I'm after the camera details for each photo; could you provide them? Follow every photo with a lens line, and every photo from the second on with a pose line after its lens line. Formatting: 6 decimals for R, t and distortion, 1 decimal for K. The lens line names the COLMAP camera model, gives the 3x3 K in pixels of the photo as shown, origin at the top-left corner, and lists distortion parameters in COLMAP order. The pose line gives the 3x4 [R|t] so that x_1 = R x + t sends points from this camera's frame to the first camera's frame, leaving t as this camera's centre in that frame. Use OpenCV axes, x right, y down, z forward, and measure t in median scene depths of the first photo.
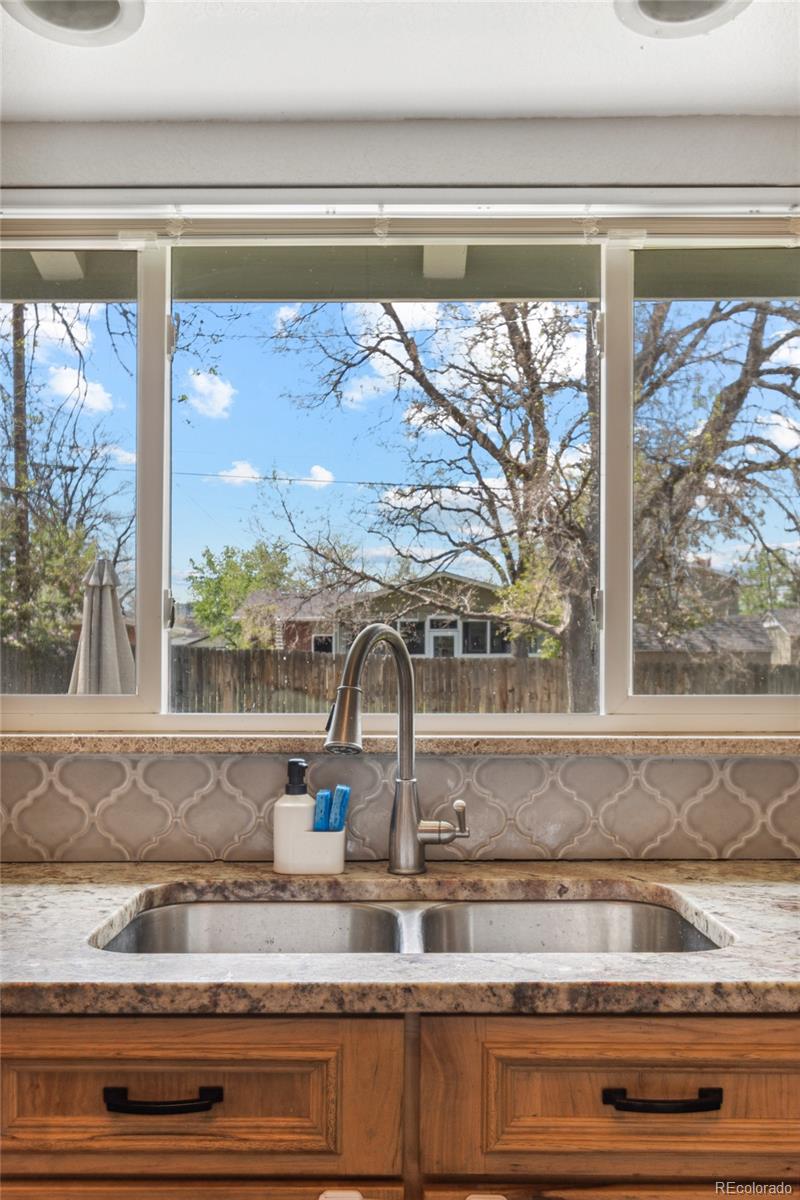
lens RADIAL K [[1048.0, 0, 391.1], [0, 1048.0, 604.5], [0, 0, 1]] dist [-0.006410, -0.004876]
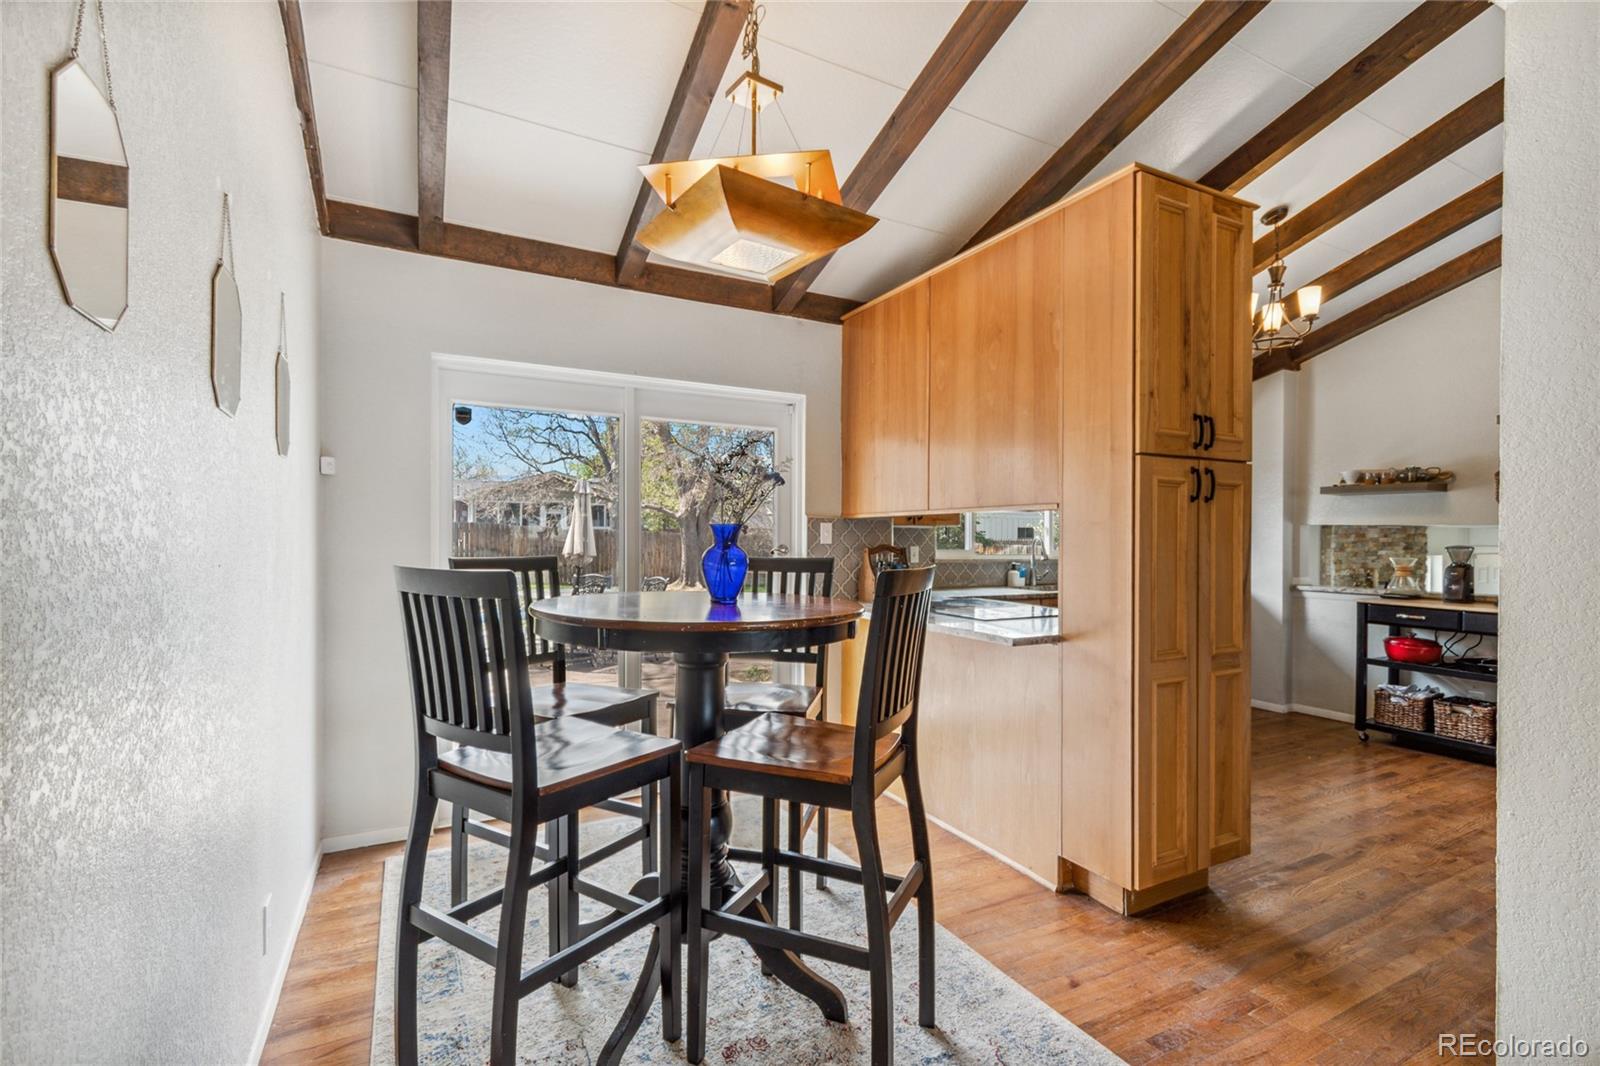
lens RADIAL K [[725.5, 0, 804.8], [0, 725.5, 539.5], [0, 0, 1]] dist [0.003578, -0.001516]
pose [[0.879925, 0.010308, 0.475001, -0.232929], [-0.041045, 0.997676, 0.054383, -0.008934], [-0.473336, -0.067349, 0.878303, -0.132252]]
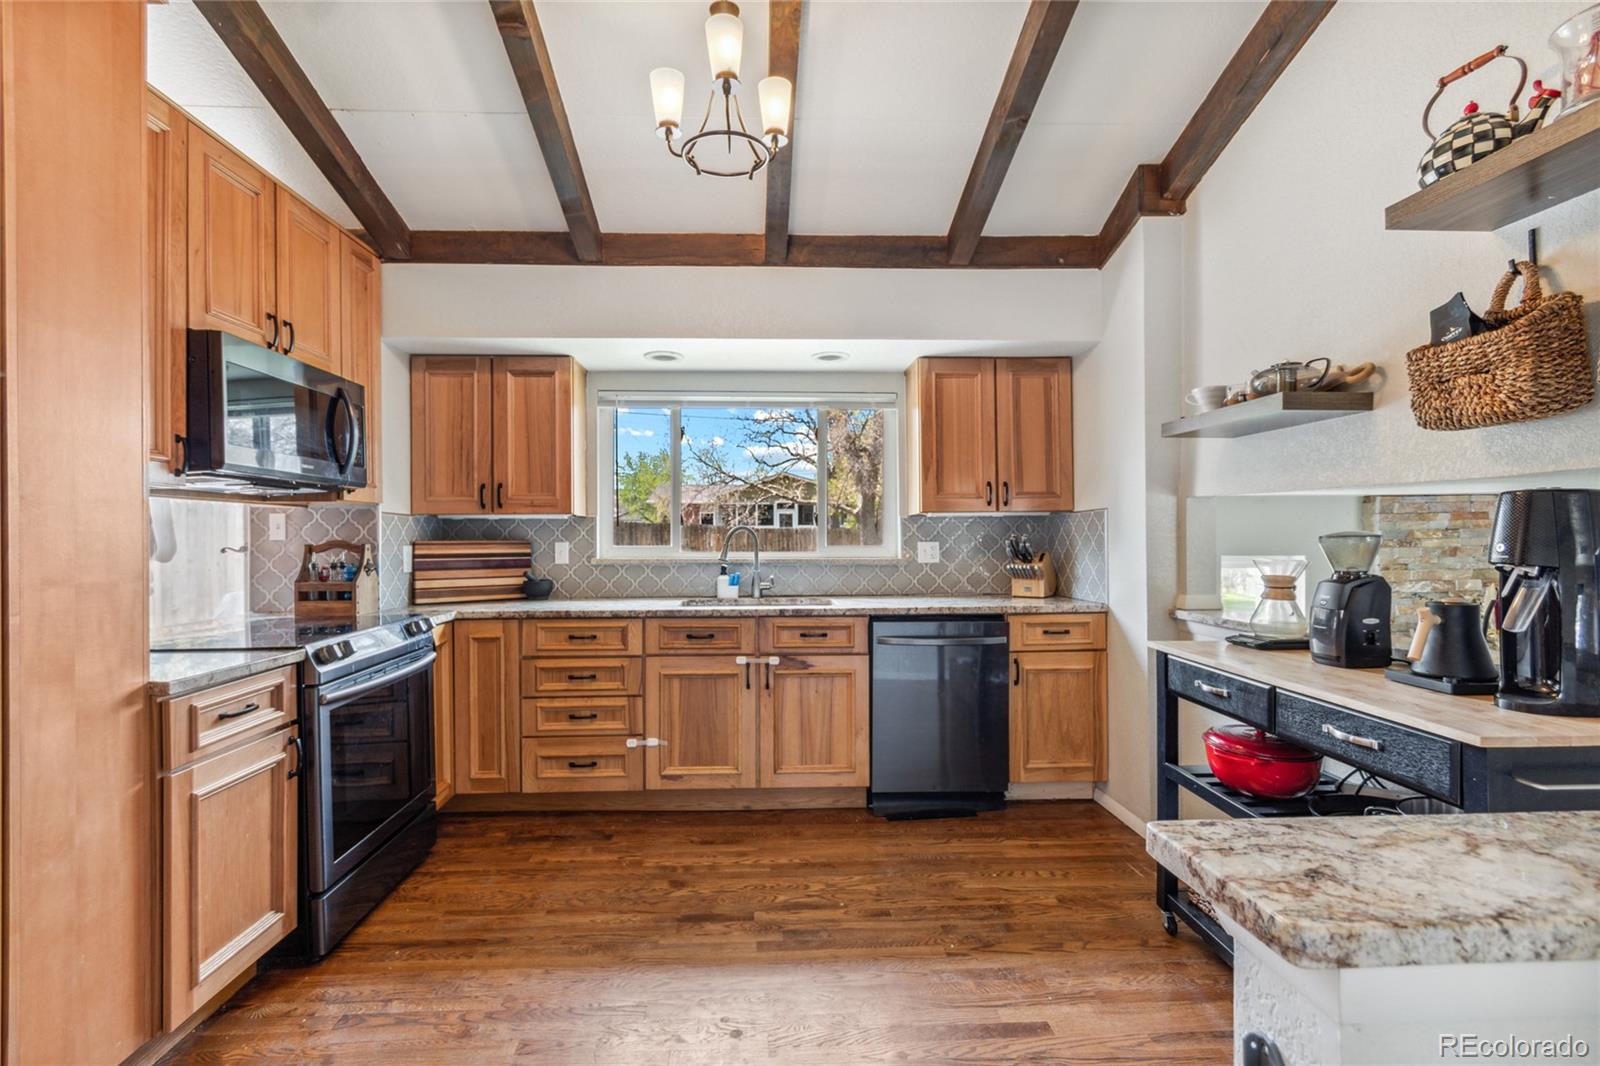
lens RADIAL K [[725.5, 0, 776.2], [0, 725.5, 533.0], [0, 0, 1]] dist [0.003578, -0.001516]
pose [[0.999422, 0.000362, 0.033984, -0.000229], [-0.002373, 0.998247, 0.059143, -0.008540], [-0.033903, -0.059190, 0.997671, -0.123528]]
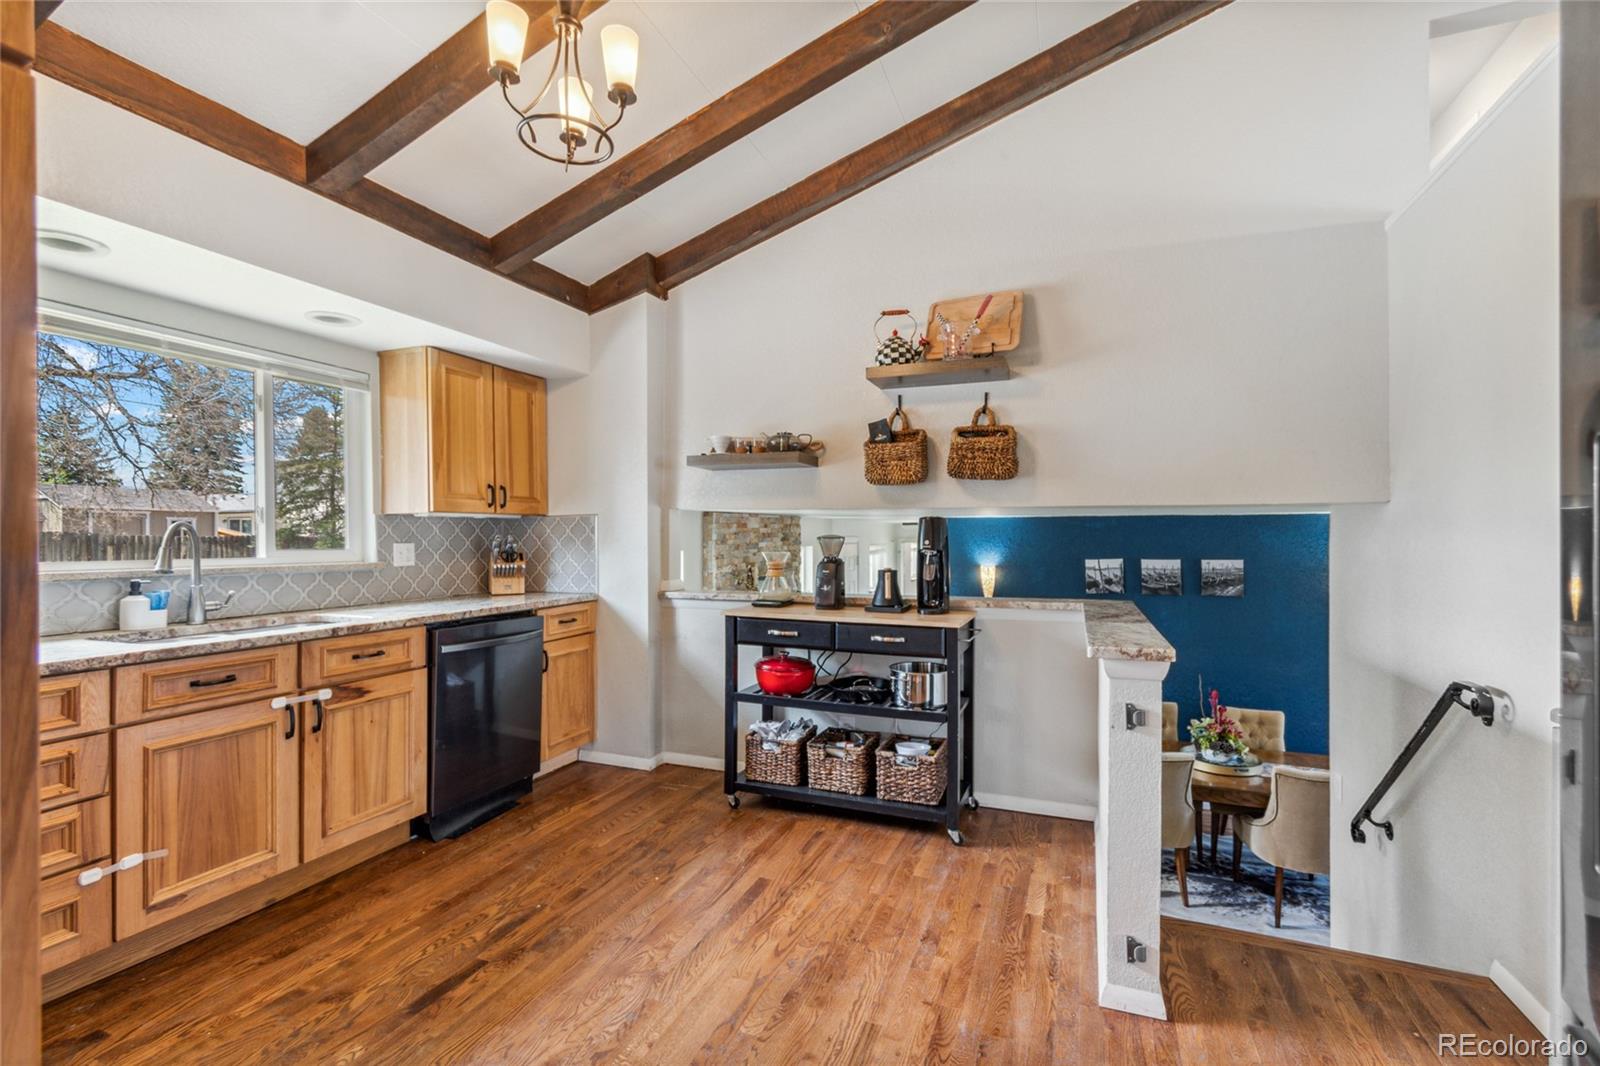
lens RADIAL K [[725.5, 0, 804.8], [0, 725.5, 531.0], [0, 0, 1]] dist [0.003578, -0.001516]
pose [[0.356618, 0.009882, 0.934198, -0.097080], [-0.059565, 0.998150, 0.012180, -0.005473], [-0.932350, -0.059989, 0.356547, -0.081026]]
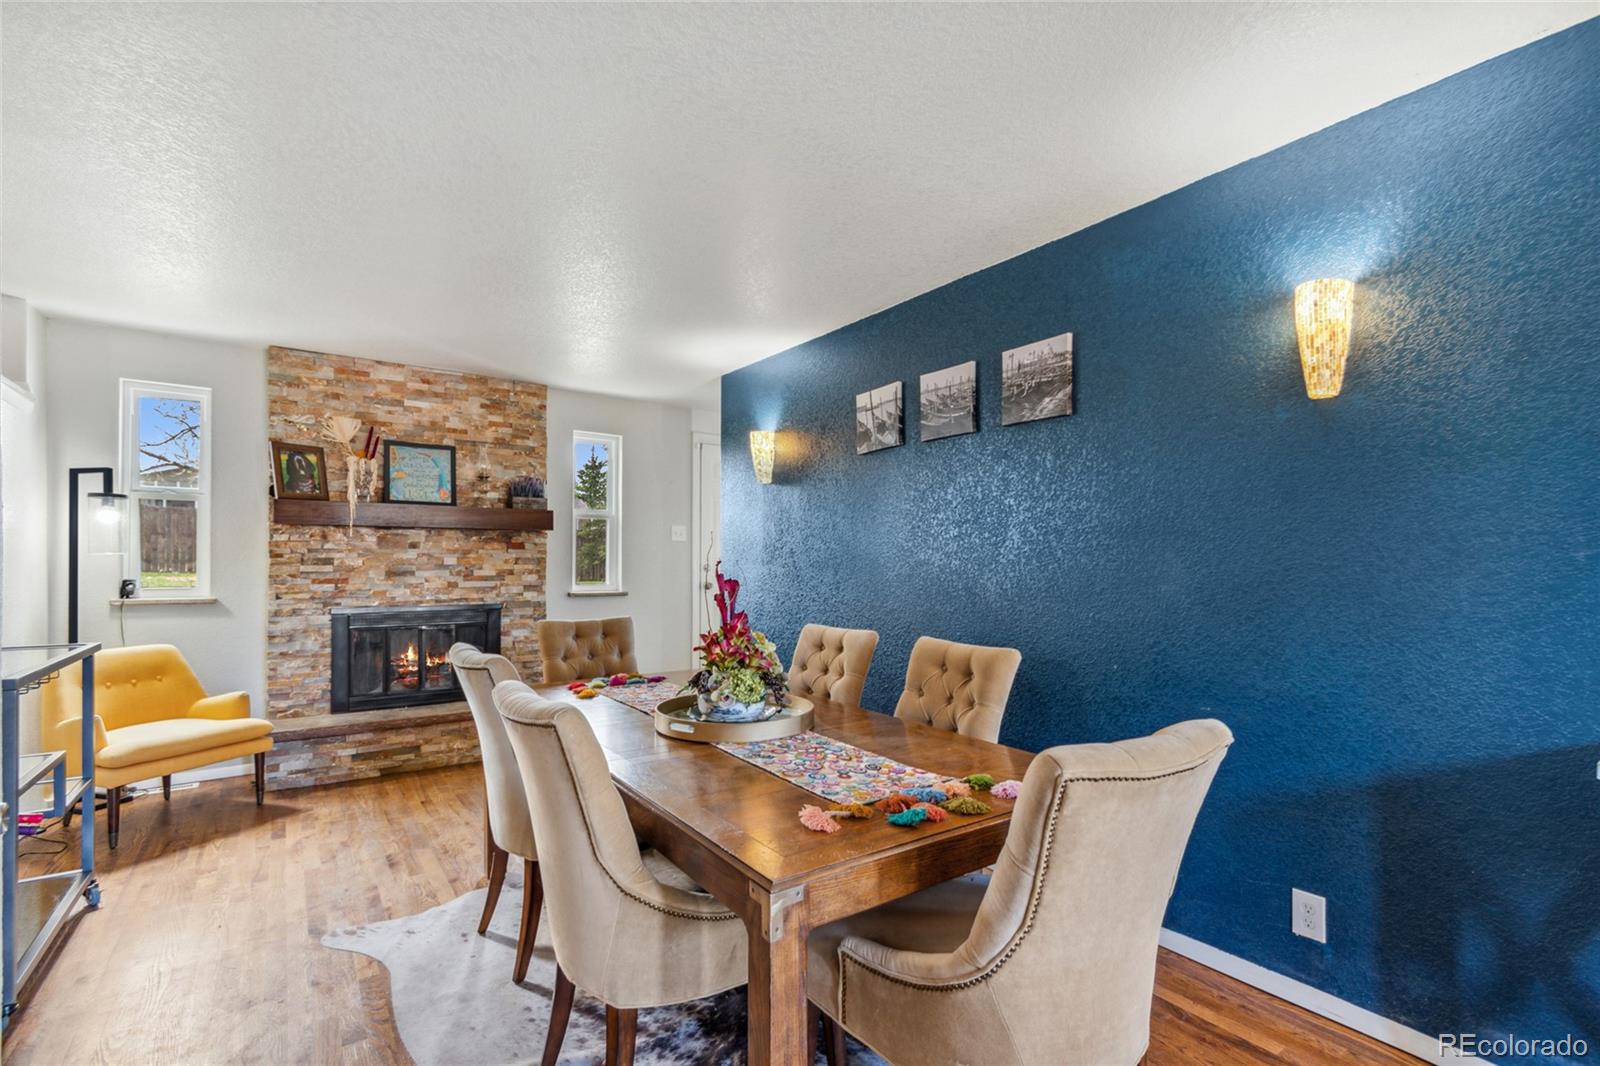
lens RADIAL K [[725.5, 0, 799.8], [0, 725.5, 547.0], [0, 0, 1]] dist [0.003578, -0.001516]
pose [[0.812985, 0.022349, 0.581856, 0.162474], [-0.048748, 0.998368, 0.029765, 0.043289], [-0.580241, -0.052563, 0.812747, -0.245981]]
